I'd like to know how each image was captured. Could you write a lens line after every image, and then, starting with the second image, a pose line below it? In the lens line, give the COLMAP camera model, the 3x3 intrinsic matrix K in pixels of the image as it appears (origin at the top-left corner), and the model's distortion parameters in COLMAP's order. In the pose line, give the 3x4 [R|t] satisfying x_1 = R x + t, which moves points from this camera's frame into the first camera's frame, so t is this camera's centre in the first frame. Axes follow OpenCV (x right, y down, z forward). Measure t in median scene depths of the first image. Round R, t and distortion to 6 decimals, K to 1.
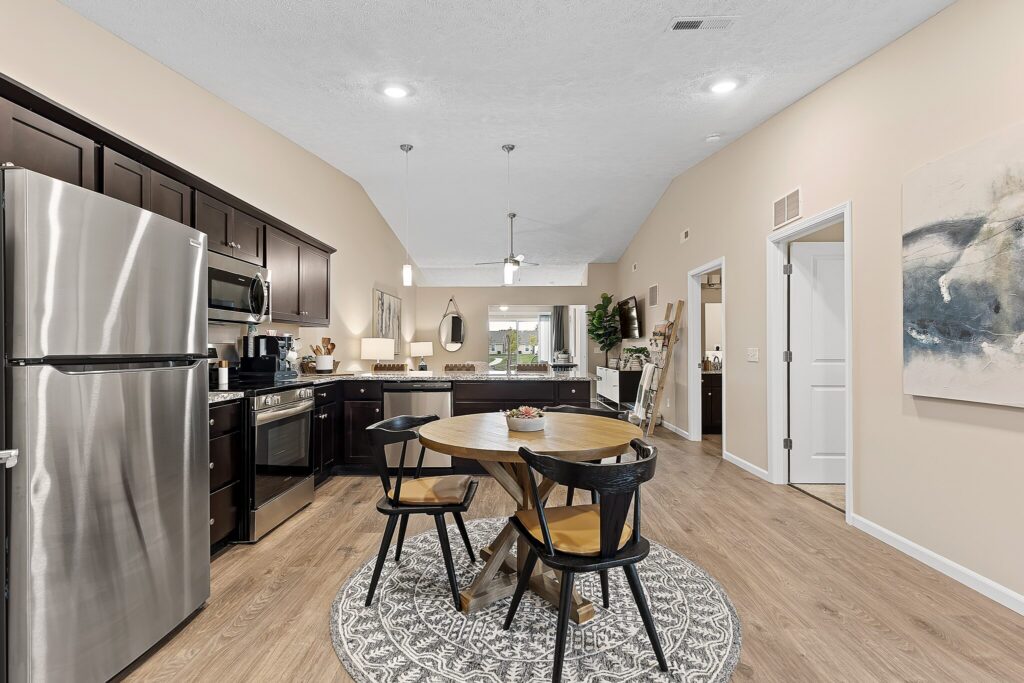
lens RADIAL K [[456.5, 0, 515.0], [0, 456.5, 346.7], [0, 0, 1]] dist [0.002485, -0.000057]
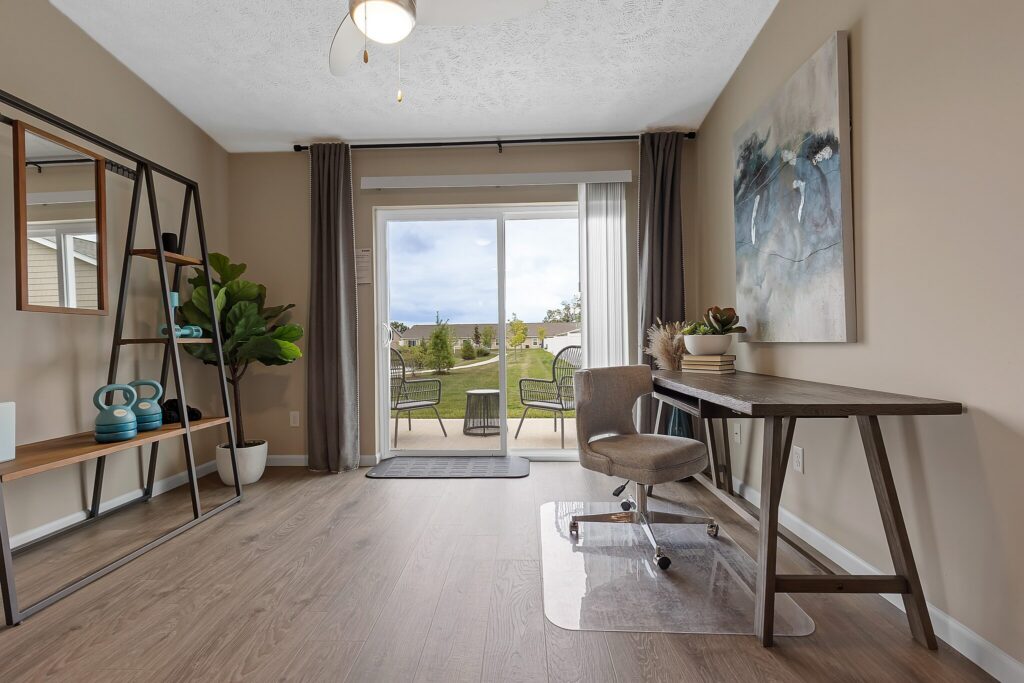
lens RADIAL K [[465.7, 0, 512.0], [0, 465.7, 341.5], [0, 0, 1]] dist [0.003791, 0.000409]
pose [[0.999660, -0.010163, -0.024008, 0.087522], [0.010183, 0.999948, 0.000714, 0.082010], [0.024000, -0.000958, 0.999712, 3.421249]]
